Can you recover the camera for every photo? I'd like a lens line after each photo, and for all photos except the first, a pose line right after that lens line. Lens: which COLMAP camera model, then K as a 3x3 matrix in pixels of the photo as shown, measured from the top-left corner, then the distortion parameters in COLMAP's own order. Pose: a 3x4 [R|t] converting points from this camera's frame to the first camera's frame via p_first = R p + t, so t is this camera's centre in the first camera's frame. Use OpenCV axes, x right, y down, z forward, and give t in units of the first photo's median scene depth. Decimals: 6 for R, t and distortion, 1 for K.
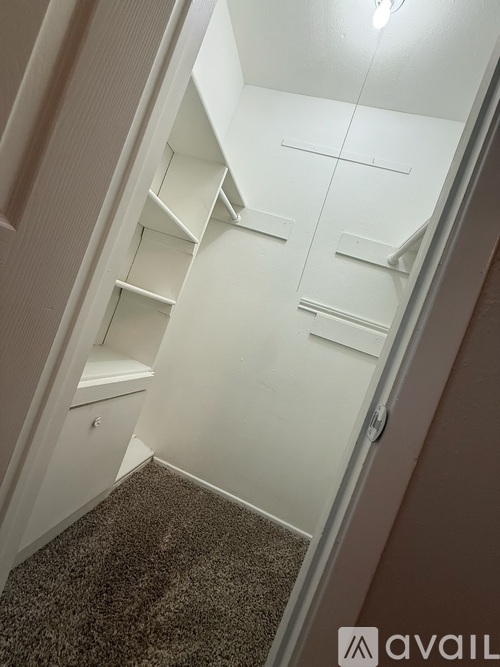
lens RADIAL K [[268.6, 0, 251.8], [0, 268.6, 332.6], [0, 0, 1]] dist [0.000739, 0.000116]
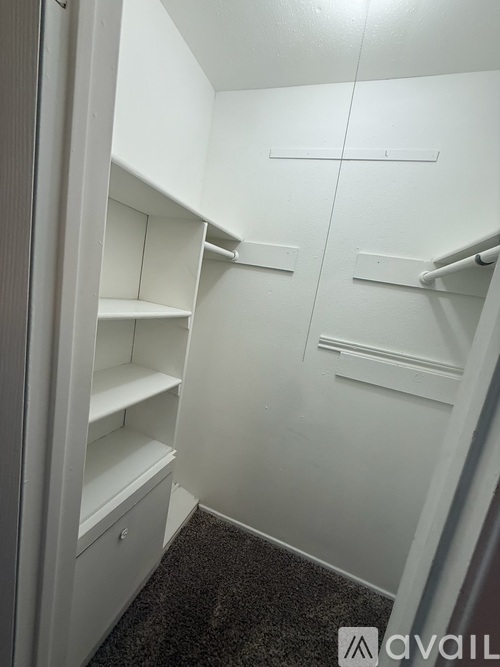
lens RADIAL K [[268.6, 0, 251.2], [0, 268.6, 333.7], [0, 0, 1]] dist [0.000739, 0.000116]
pose [[0.973737, -0.158696, -0.163254, 0.128032], [0.175141, 0.980259, 0.091746, -0.299084], [0.145472, -0.117929, 0.982309, 0.119885]]
